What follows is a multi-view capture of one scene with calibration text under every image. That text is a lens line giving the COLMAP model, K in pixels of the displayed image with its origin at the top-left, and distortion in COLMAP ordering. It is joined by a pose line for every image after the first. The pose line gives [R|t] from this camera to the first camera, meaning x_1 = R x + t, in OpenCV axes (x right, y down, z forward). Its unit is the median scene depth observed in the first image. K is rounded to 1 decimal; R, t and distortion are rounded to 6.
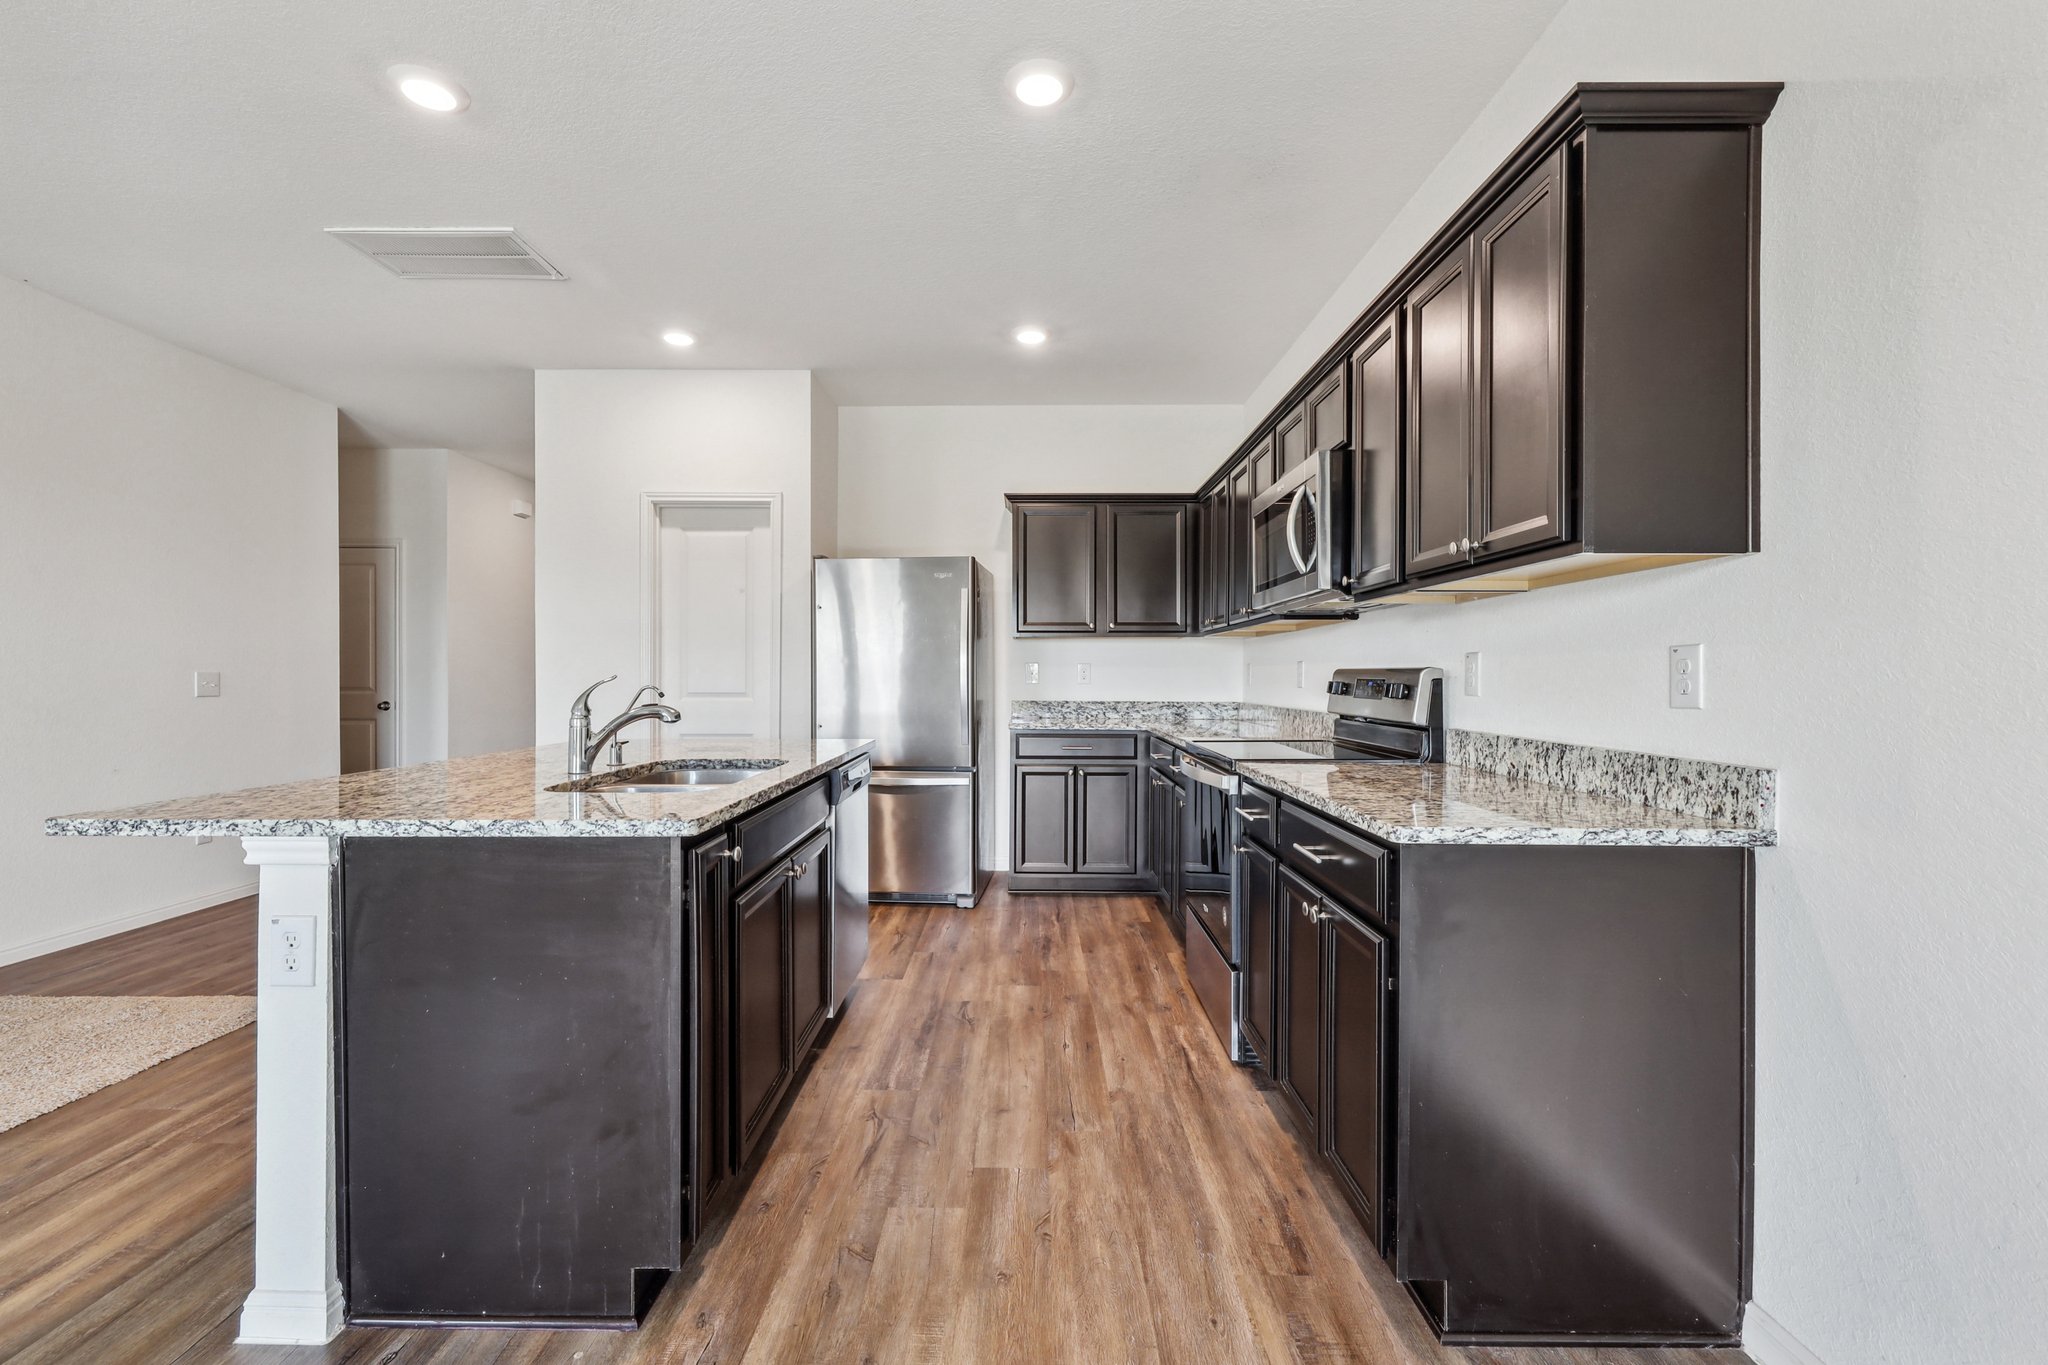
lens RADIAL K [[887.8, 0, 1027.1], [0, 887.8, 678.6], [0, 0, 1]] dist [0.007987, -0.001561]
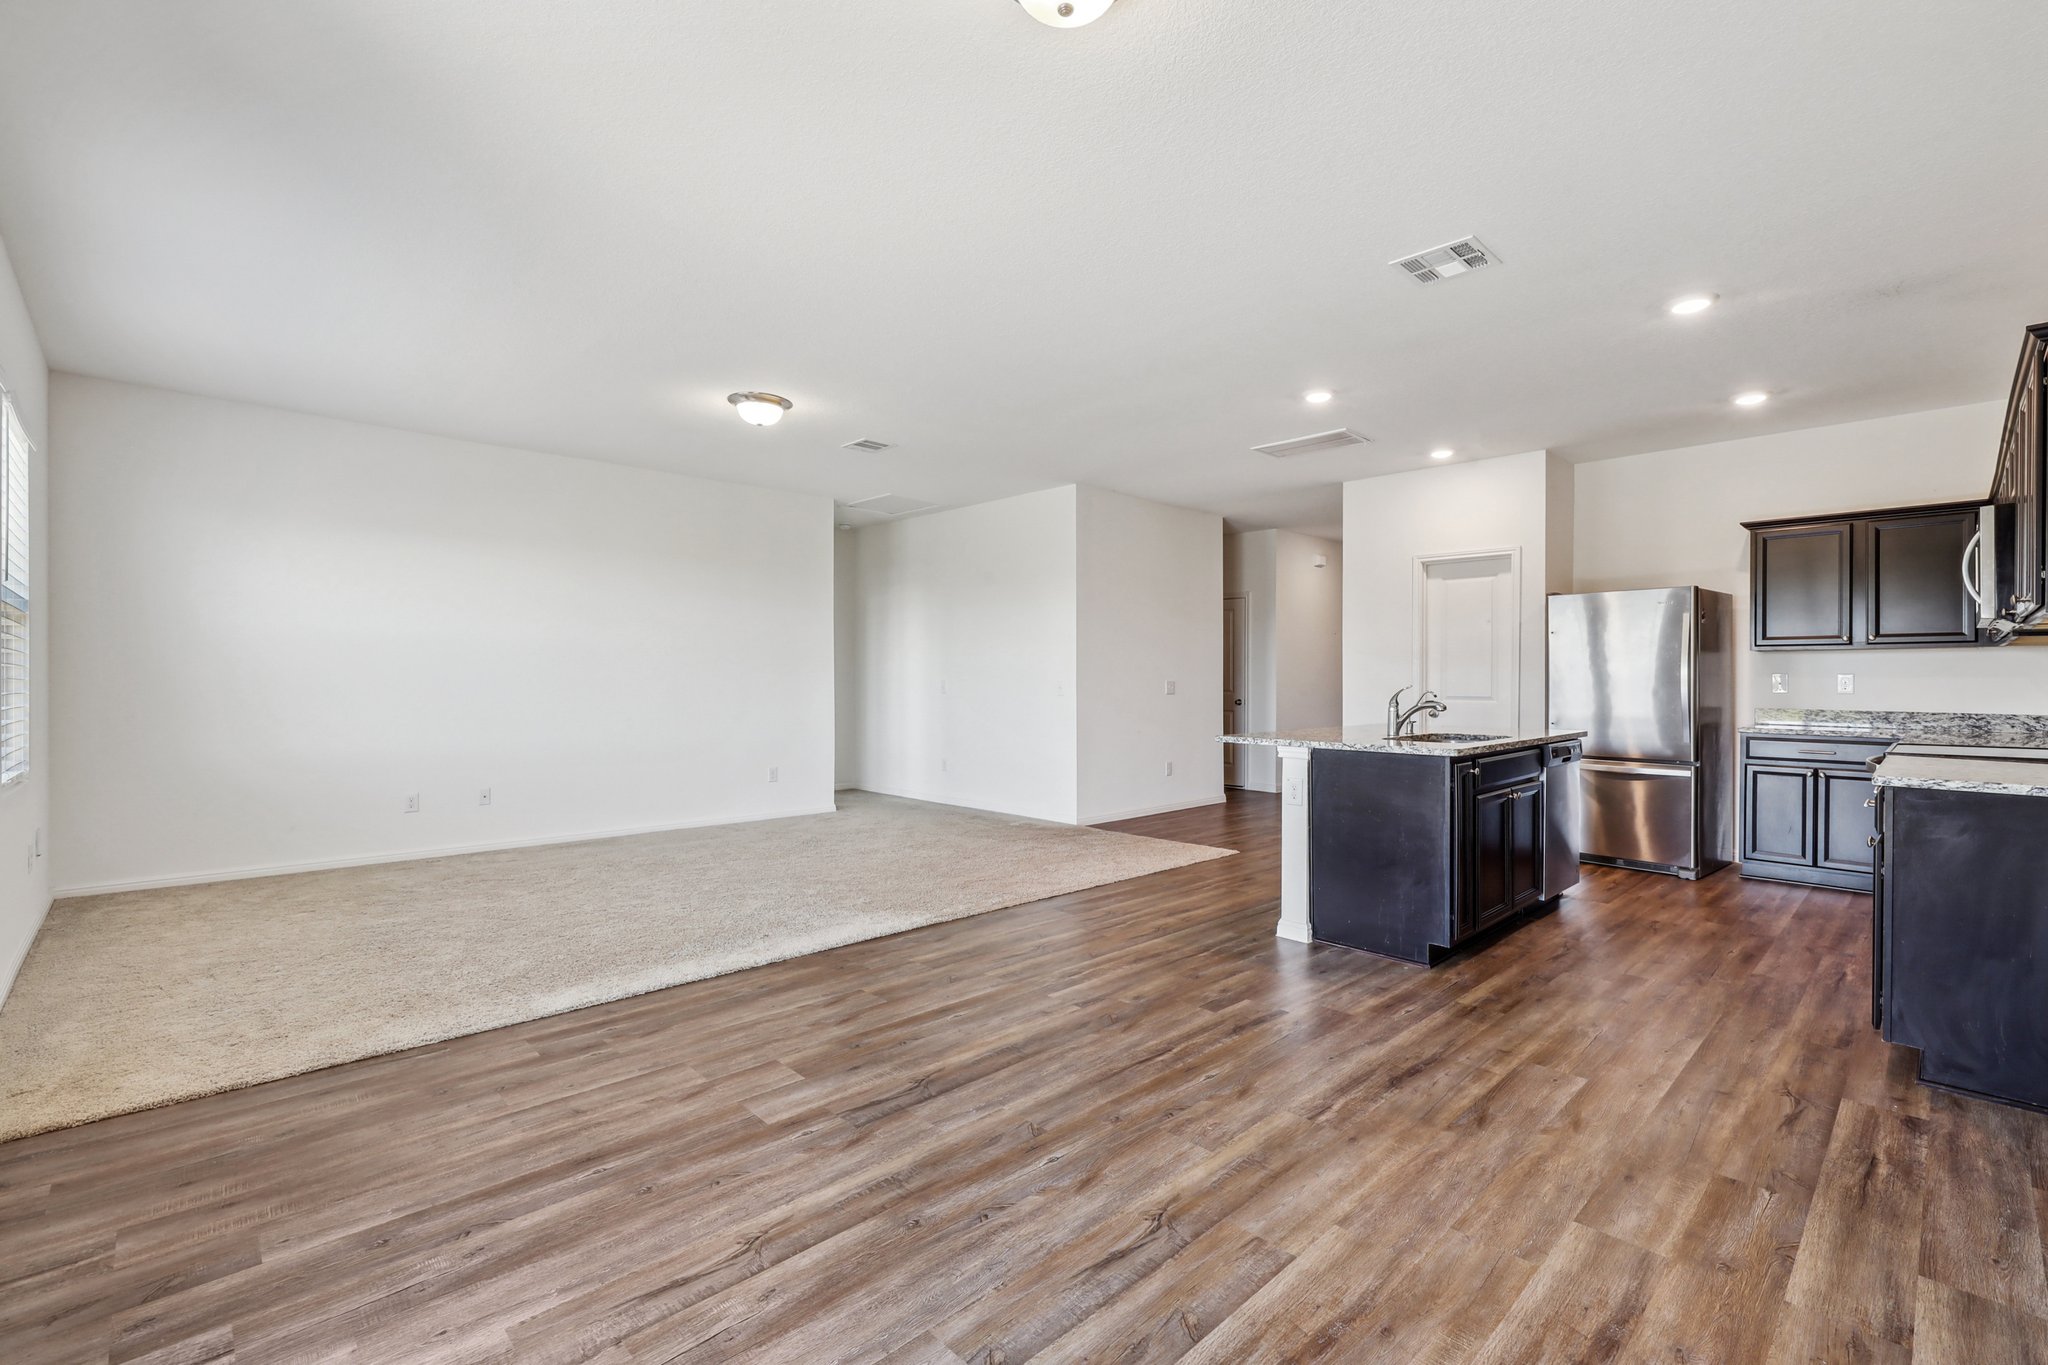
lens RADIAL K [[887.8, 0, 1026.6], [0, 887.8, 681.2], [0, 0, 1]] dist [0.007987, -0.001561]
pose [[0.697839, 0.003297, -0.716247, 0.168884], [-0.005243, 0.999986, -0.000505, -0.003557], [0.716235, 0.004108, 0.697847, -0.476647]]
